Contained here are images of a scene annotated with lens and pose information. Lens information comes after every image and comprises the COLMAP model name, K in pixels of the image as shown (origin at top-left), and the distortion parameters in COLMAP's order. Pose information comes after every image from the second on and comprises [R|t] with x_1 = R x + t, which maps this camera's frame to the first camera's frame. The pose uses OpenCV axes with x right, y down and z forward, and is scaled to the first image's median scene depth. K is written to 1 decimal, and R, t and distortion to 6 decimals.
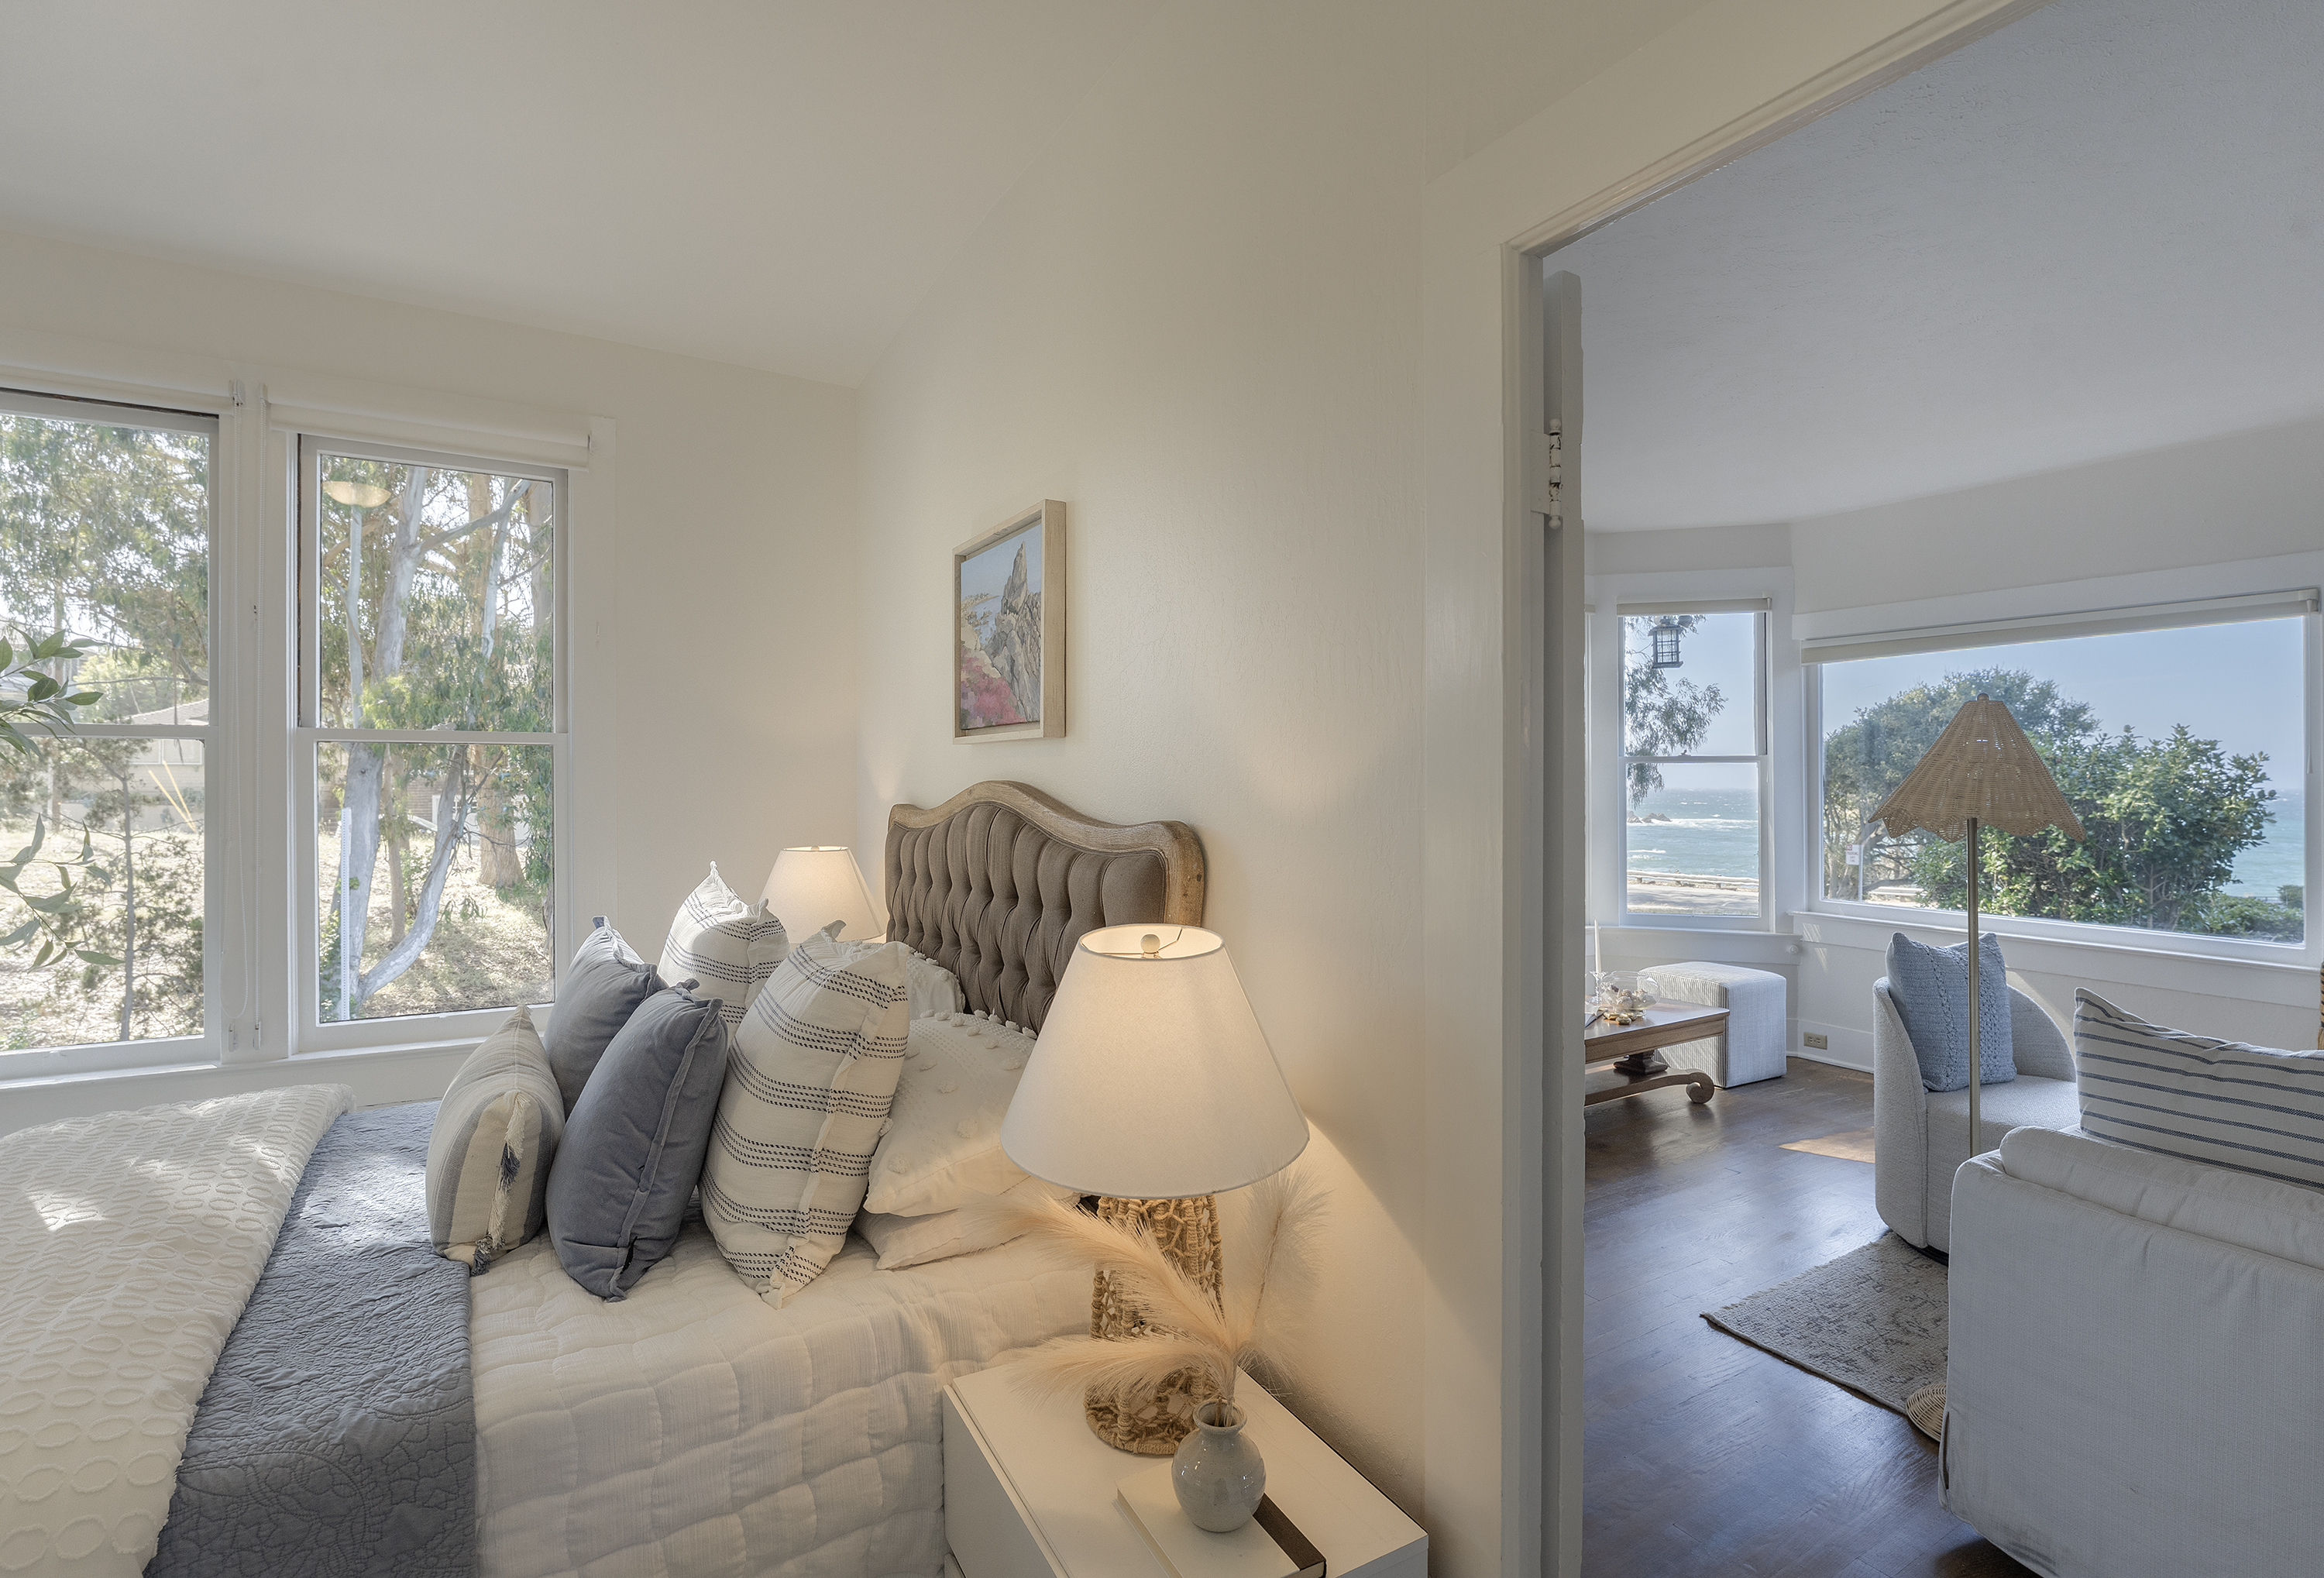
lens RADIAL K [[1134.8, 0, 1164.4], [0, 1134.8, 771.0], [0, 0, 1]] dist [-0.021686, 0.000435]
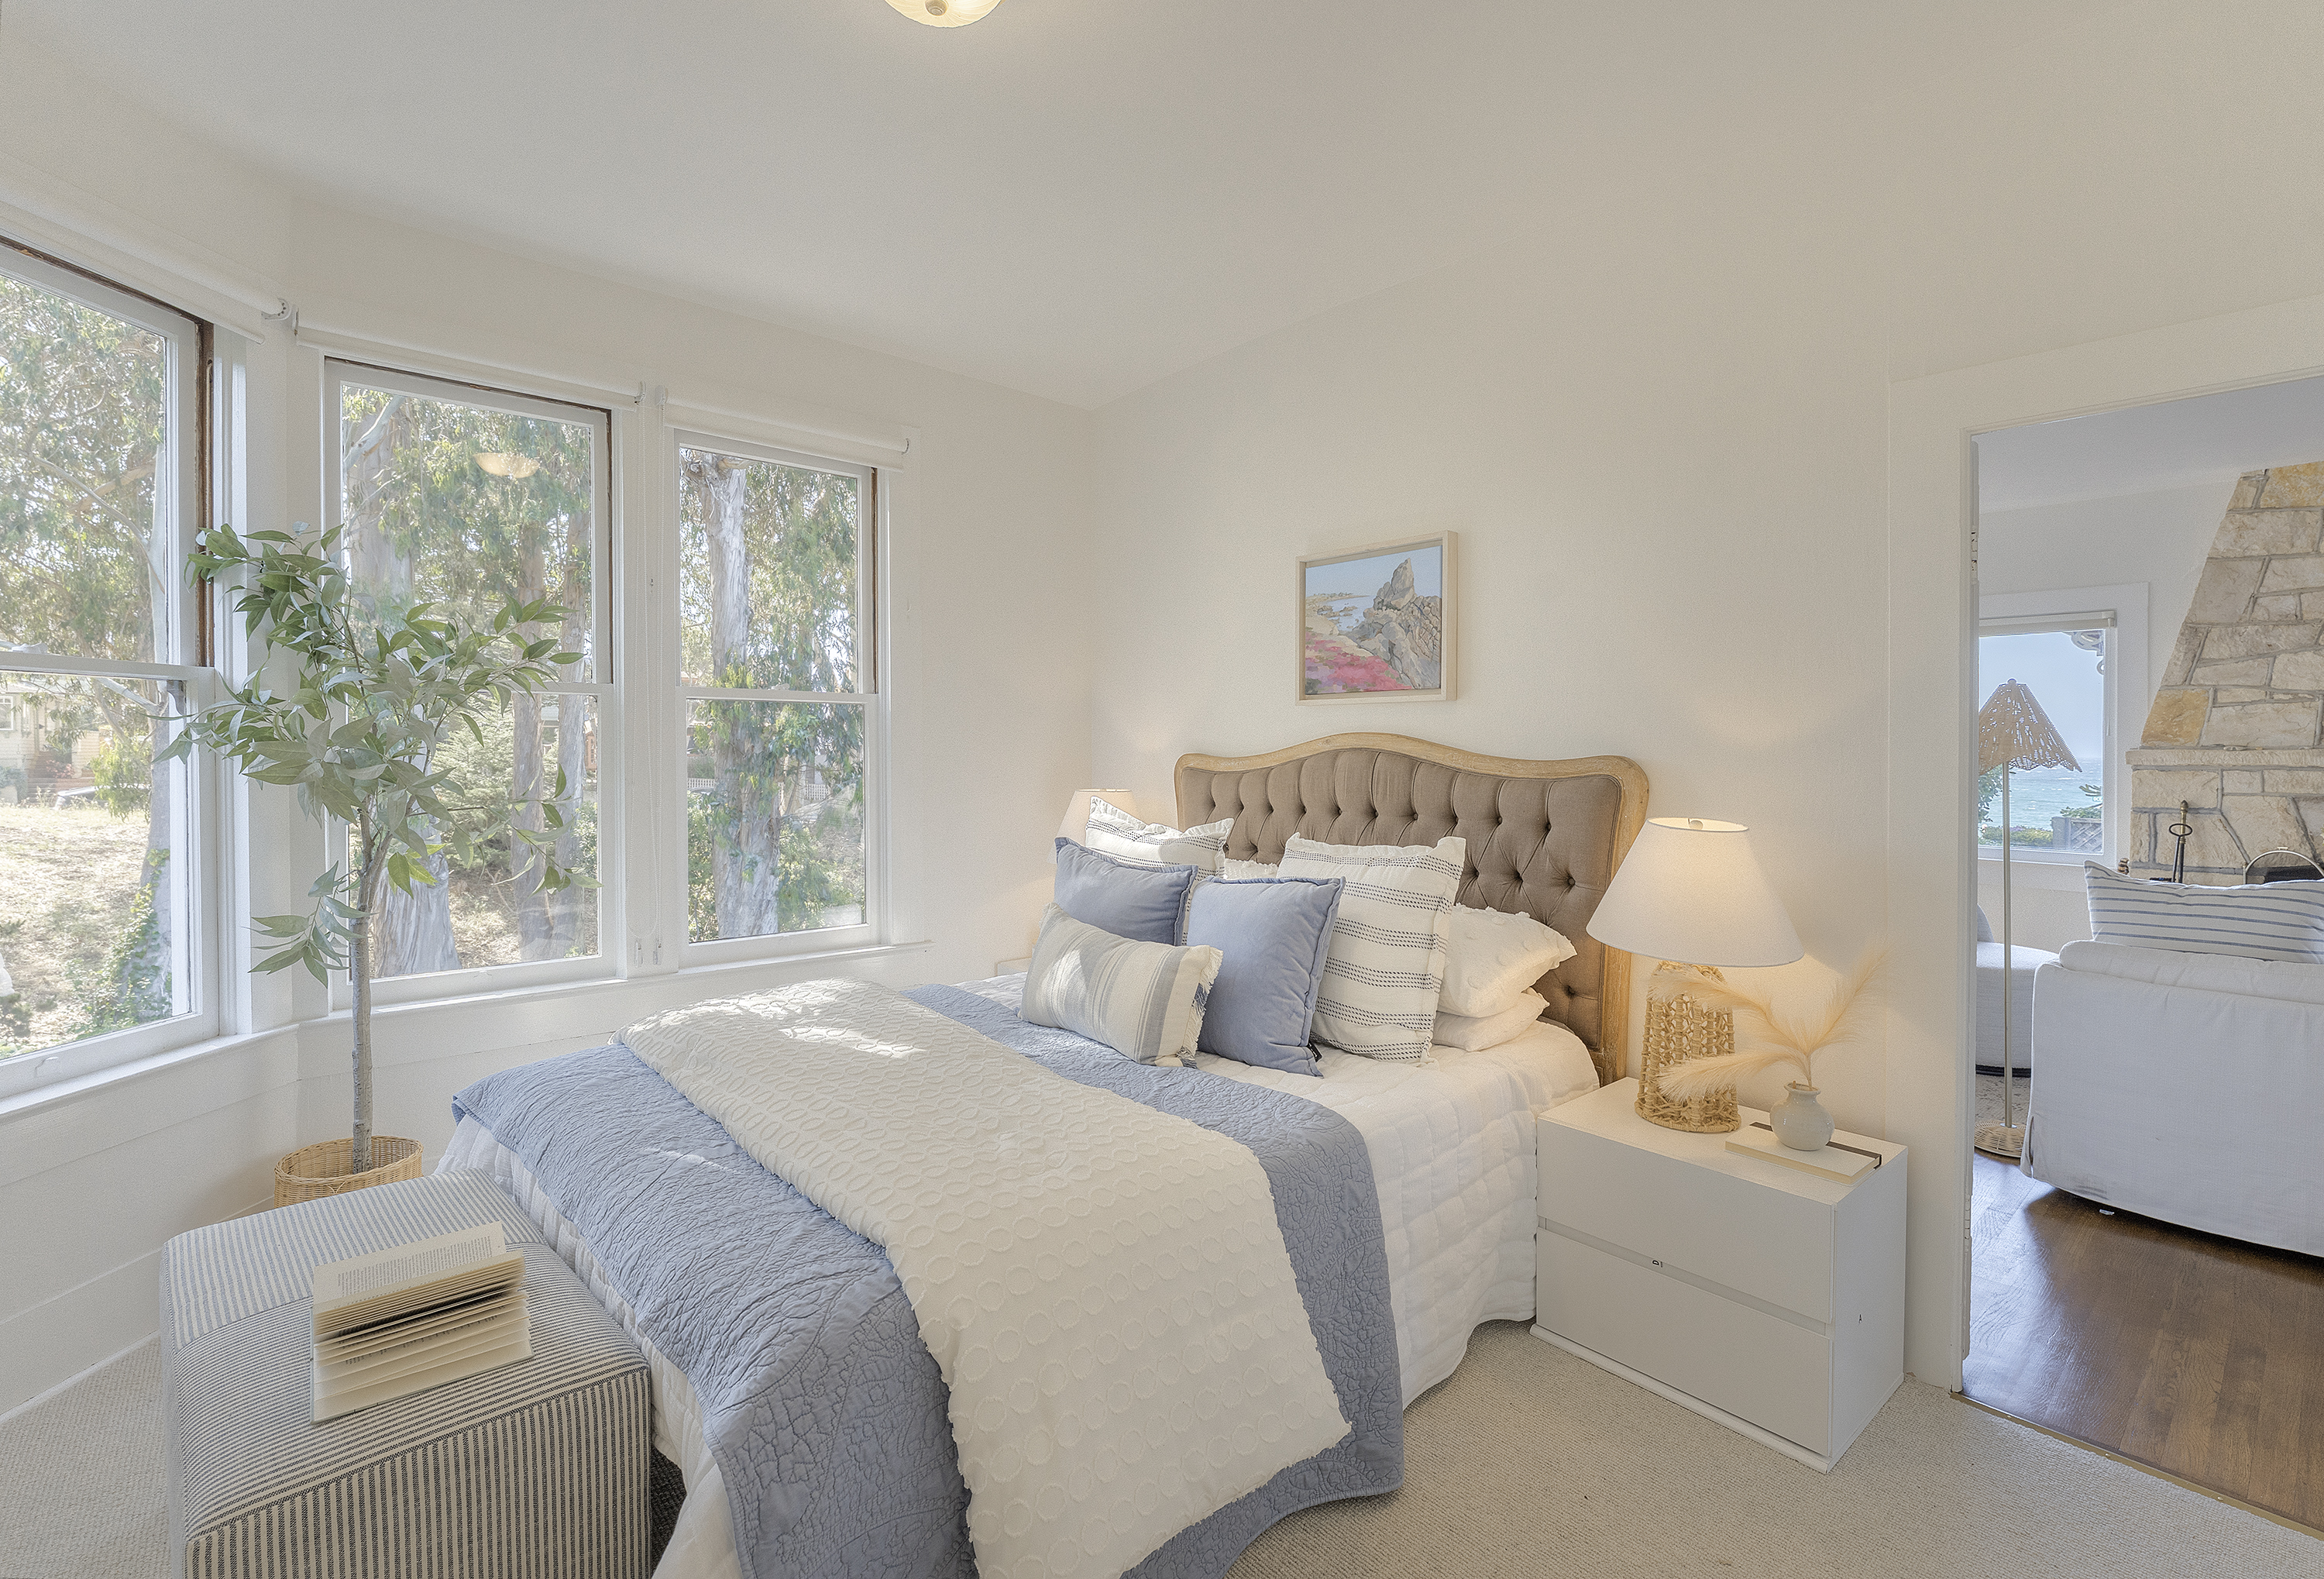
lens RADIAL K [[1134.9, 0, 1093.9], [0, 1134.9, 748.3], [0, 0, 1]] dist [-0.021686, 0.000435]
pose [[0.984635, 0.002284, 0.174609, -0.741405], [-0.003401, 0.999976, 0.006097, 0.021532], [-0.174591, -0.006597, 0.984619, -0.289106]]
